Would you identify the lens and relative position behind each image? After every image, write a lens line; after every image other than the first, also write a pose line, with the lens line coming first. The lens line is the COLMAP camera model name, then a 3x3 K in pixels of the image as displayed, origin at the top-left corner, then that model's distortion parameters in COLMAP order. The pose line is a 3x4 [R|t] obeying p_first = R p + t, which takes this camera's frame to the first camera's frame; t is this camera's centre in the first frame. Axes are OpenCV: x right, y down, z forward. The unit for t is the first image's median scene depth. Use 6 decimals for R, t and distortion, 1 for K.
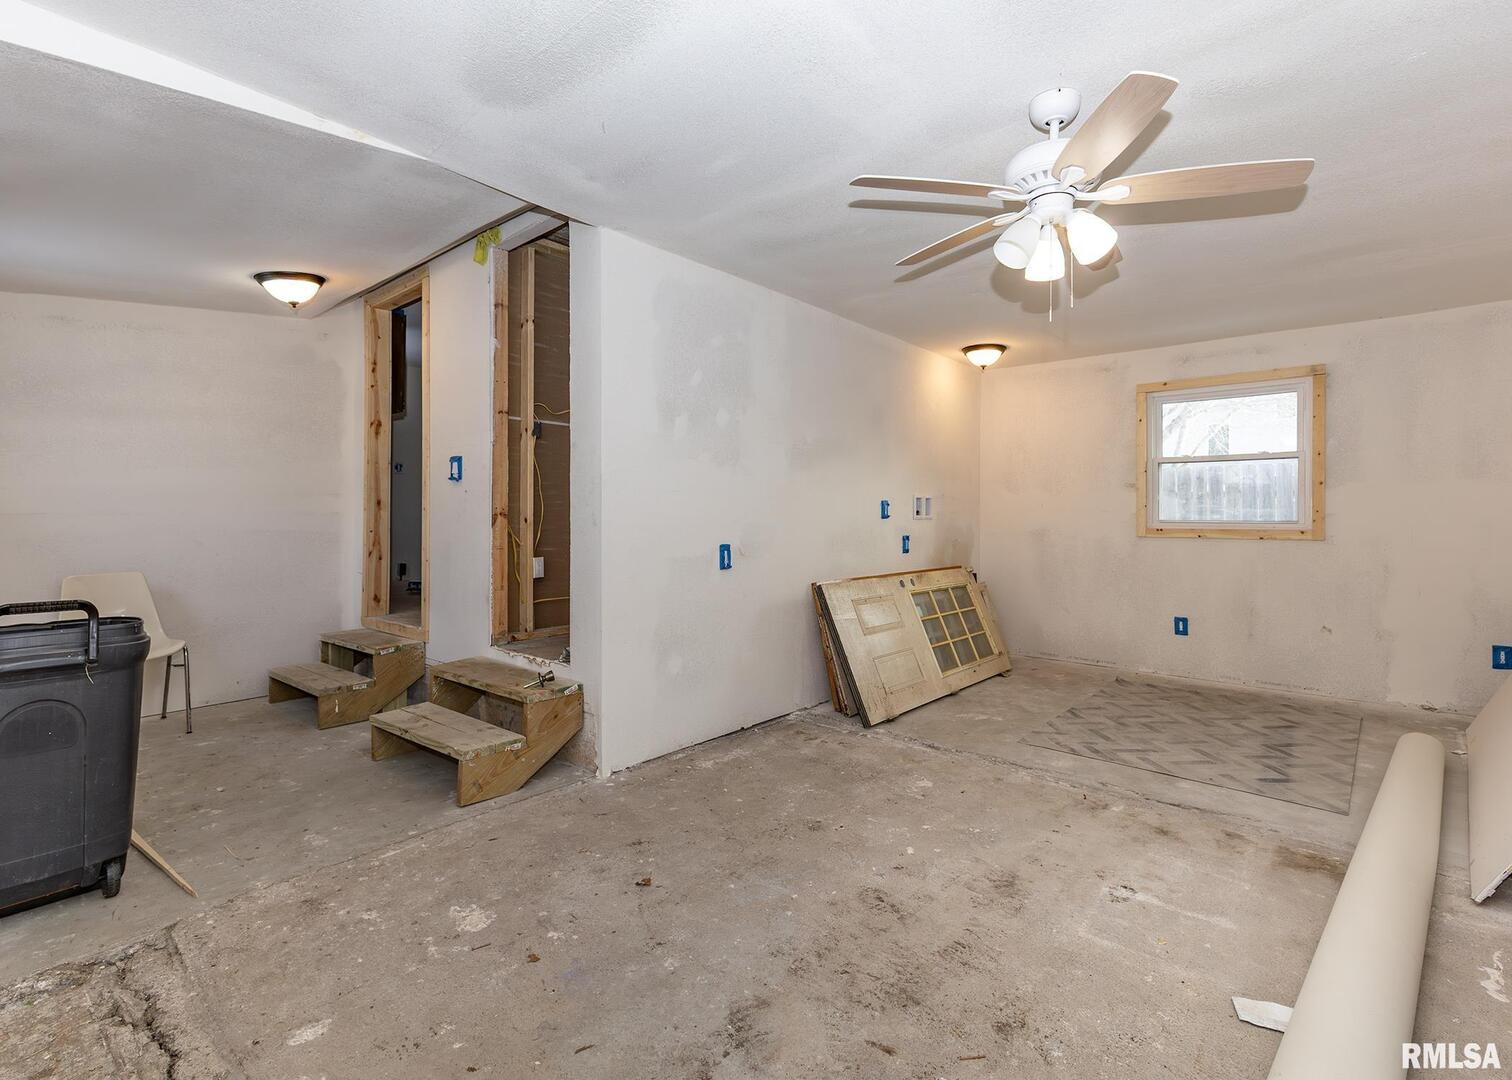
lens RADIAL K [[669.5, 0, 748.5], [0, 669.5, 521.8], [0, 0, 1]] dist [0.014502, 0.000141]
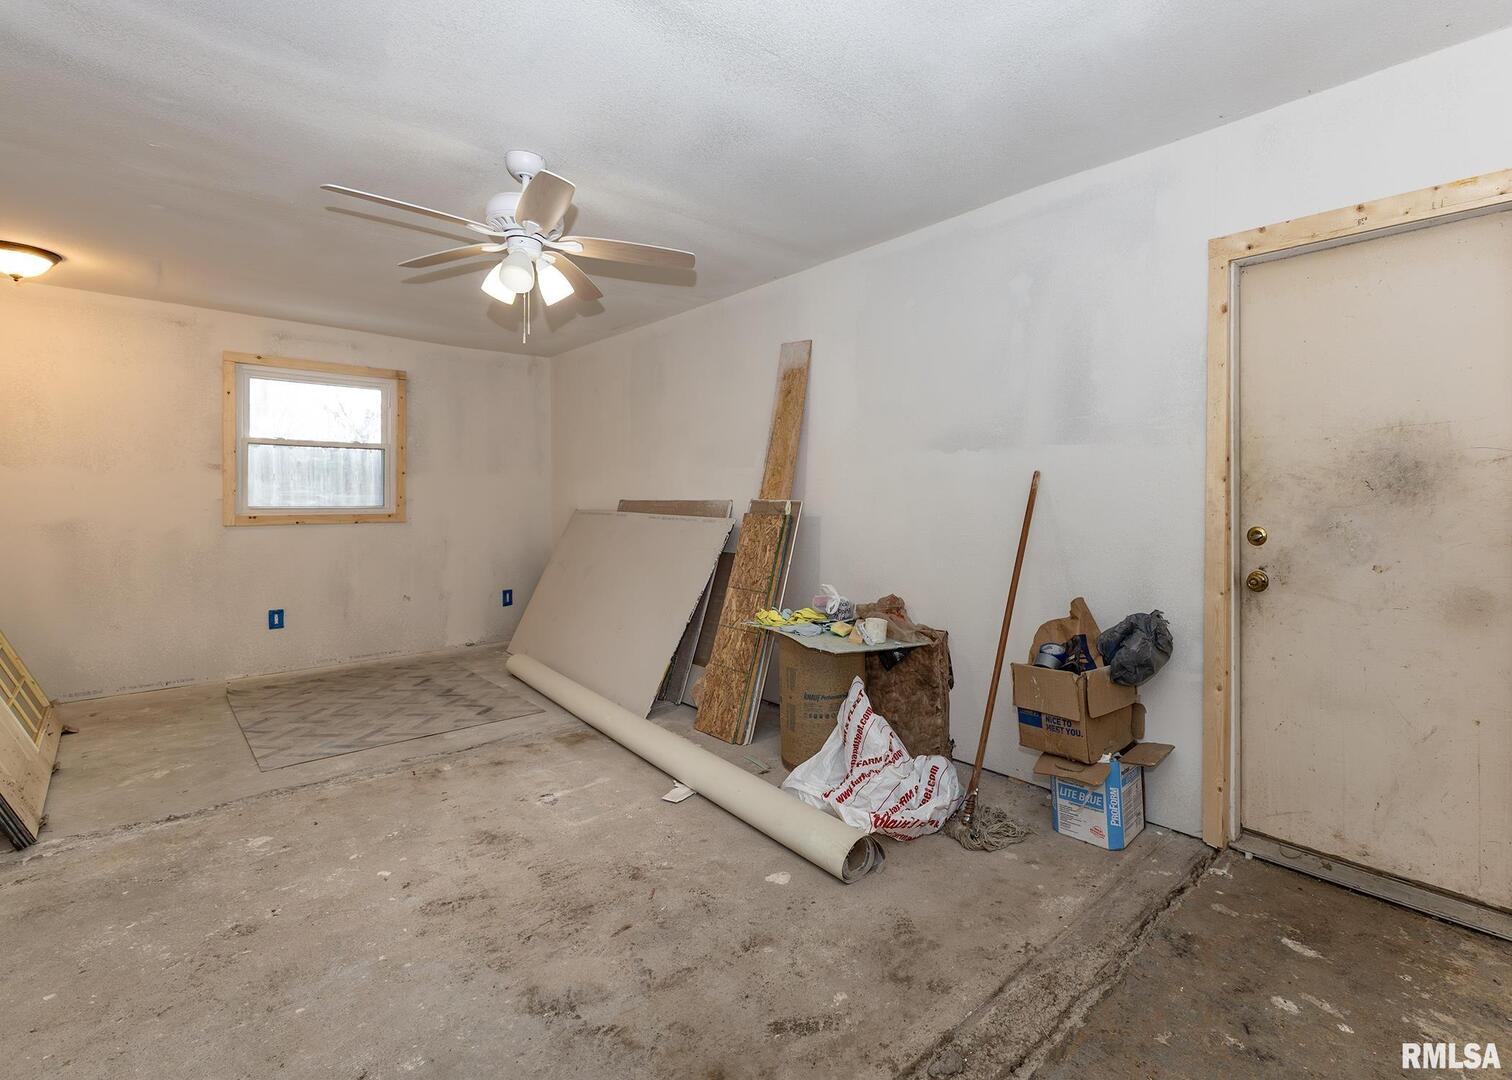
lens RADIAL K [[727.9, 0, 853.5], [0, 727.9, 534.1], [0, 0, 1]] dist [-0.002587, 0.000159]
pose [[0.044259, -0.050195, 0.997758, -0.493304], [0.008374, 0.998721, 0.049871, -0.011716], [-0.998985, 0.006148, 0.044622, 0.224221]]
